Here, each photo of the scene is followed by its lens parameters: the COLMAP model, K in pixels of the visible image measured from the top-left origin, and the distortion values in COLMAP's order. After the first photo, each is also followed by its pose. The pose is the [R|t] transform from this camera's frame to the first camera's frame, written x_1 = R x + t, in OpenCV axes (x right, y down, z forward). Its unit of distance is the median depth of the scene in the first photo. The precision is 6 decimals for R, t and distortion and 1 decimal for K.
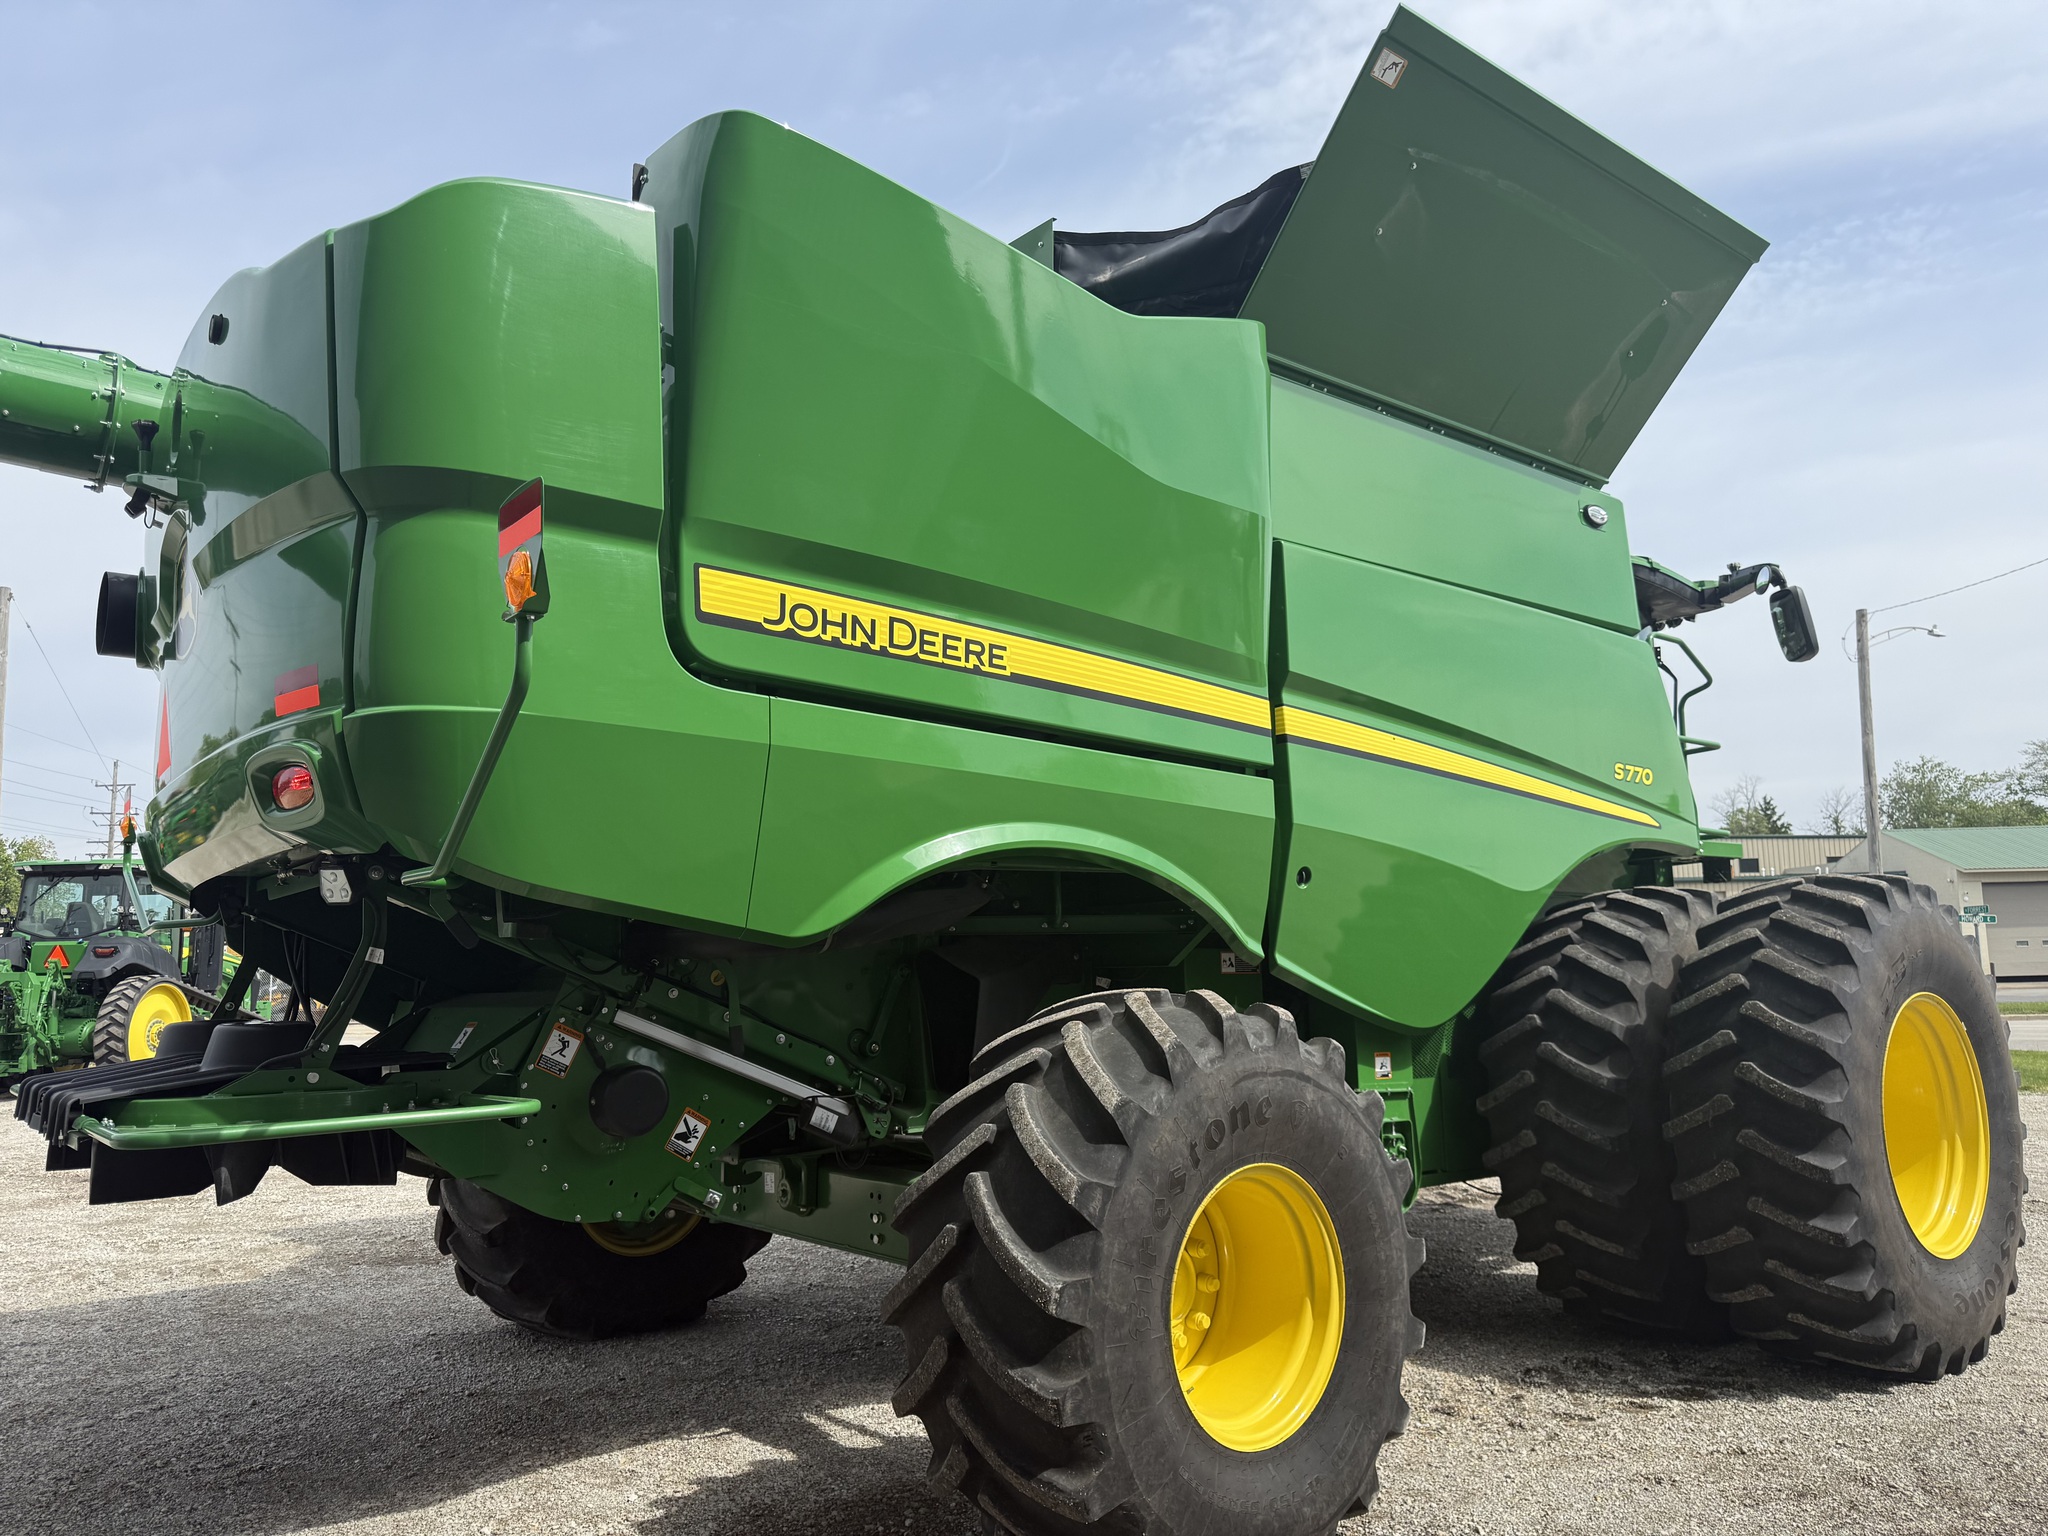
lens RADIAL K [[1435.9, 0, 1013.0], [0, 1435.9, 764.7], [0, 0, 1]] dist [0.095354, -0.130795]
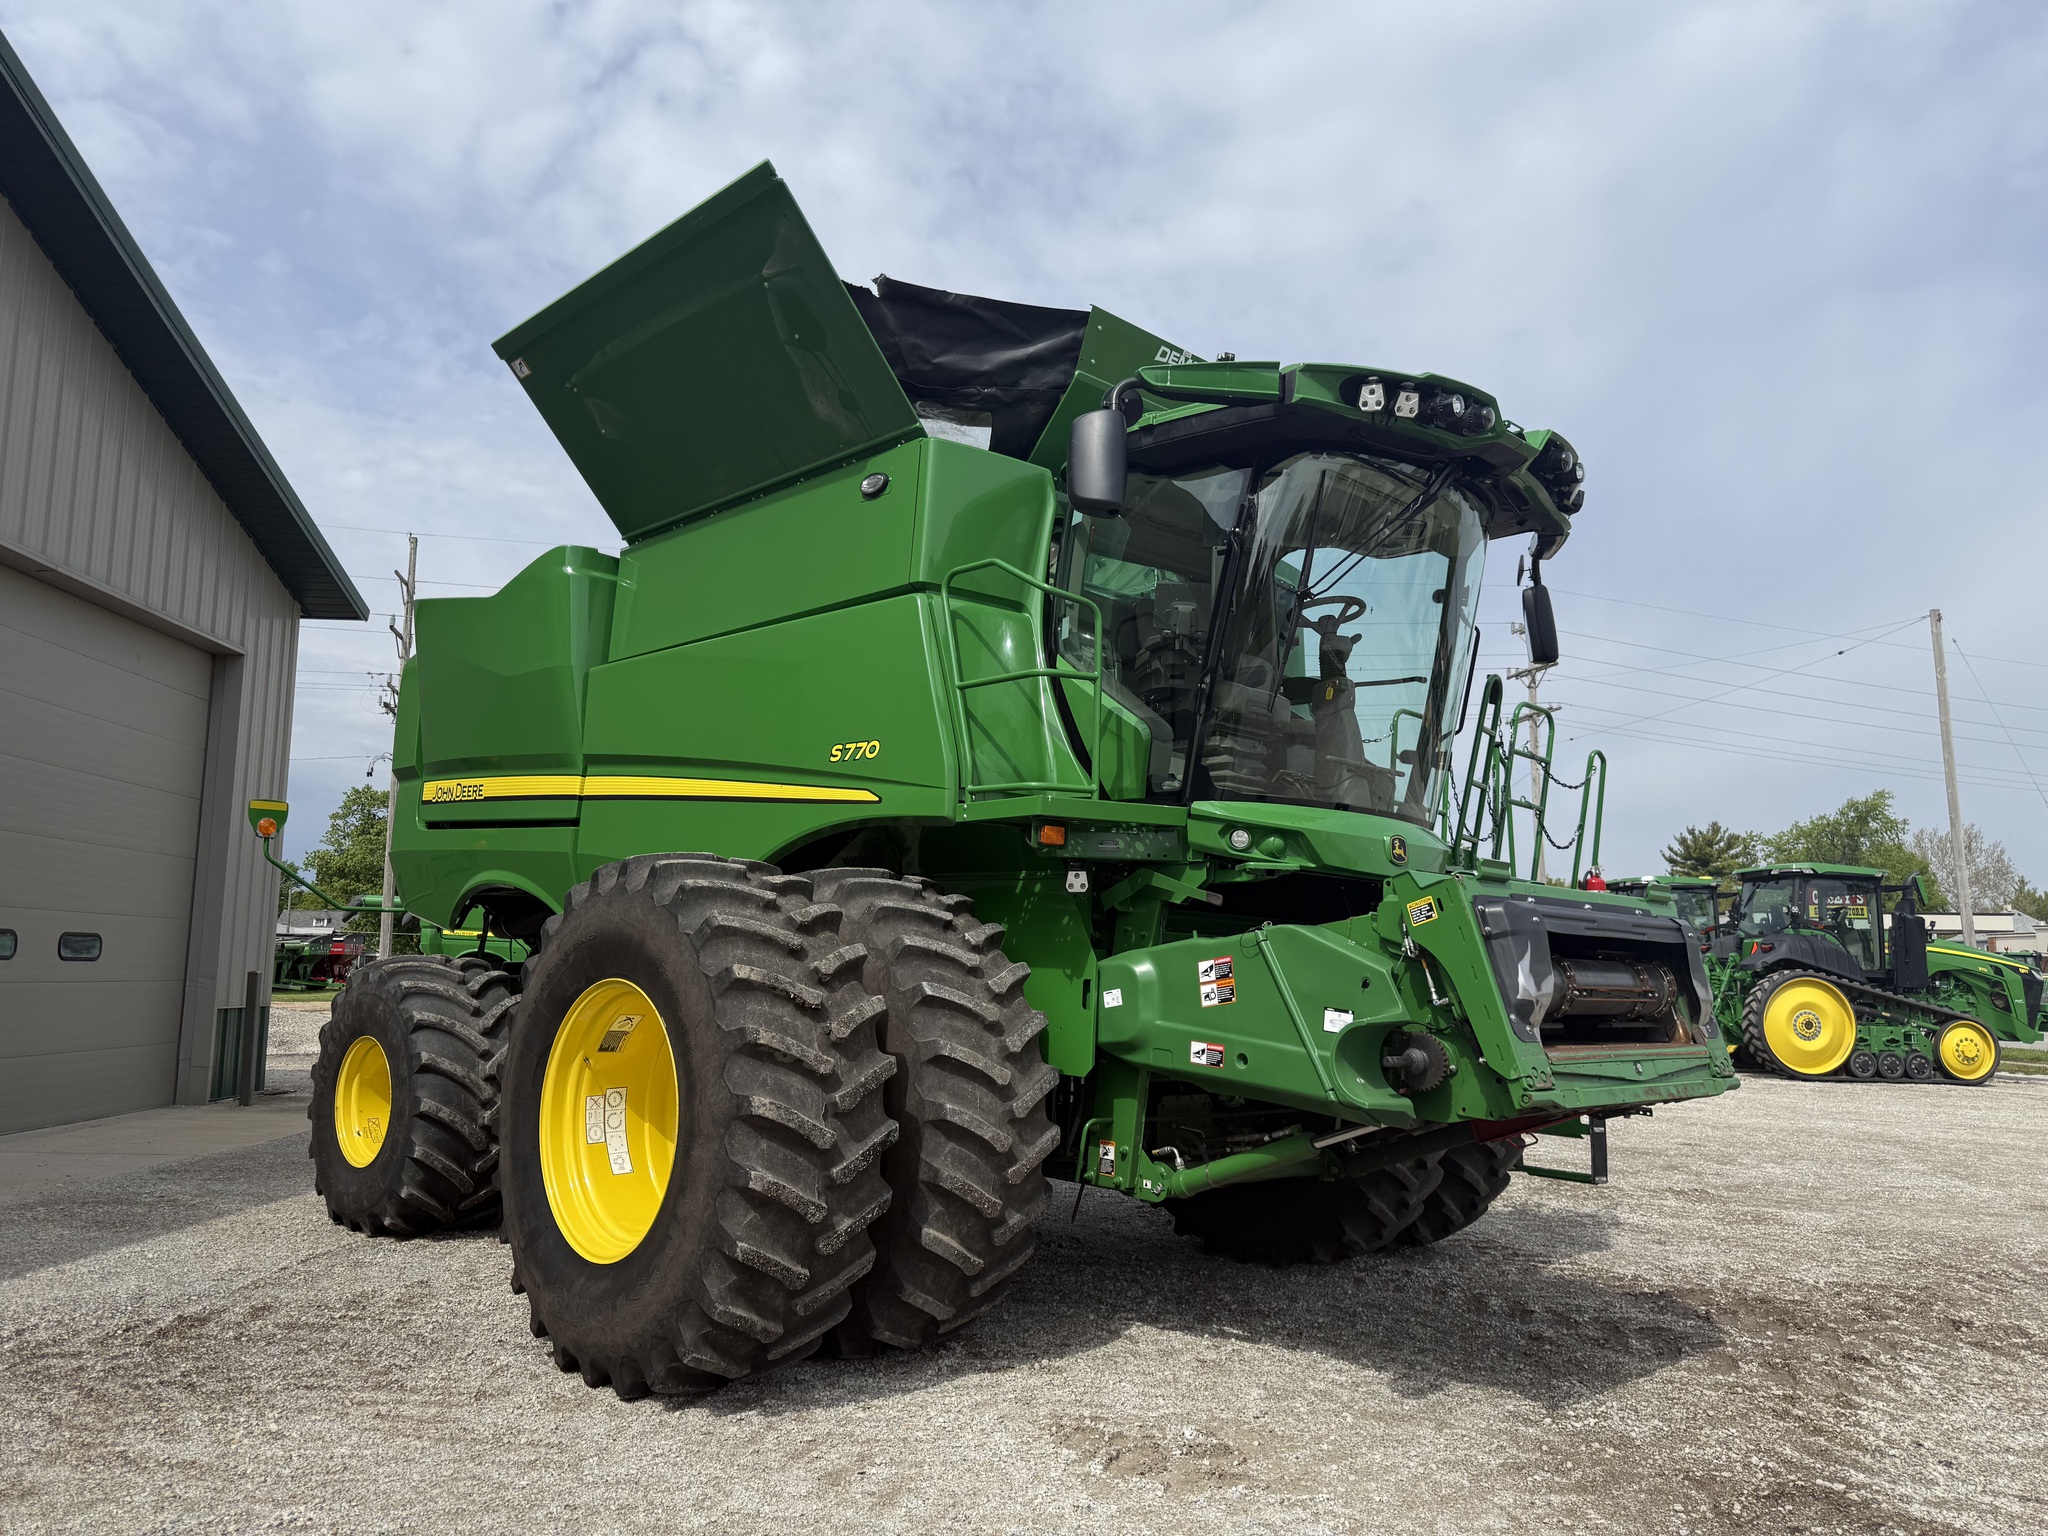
lens RADIAL K [[1442.6, 0, 1029.6], [0, 1442.6, 758.9], [0, 0, 1]] dist [0.155988, -0.335294]
pose [[0.091744, -0.118072, -0.988758, 2.238272], [0.119013, 0.987128, -0.106835, 0.206411], [0.988645, -0.107874, 0.104615, 1.648167]]
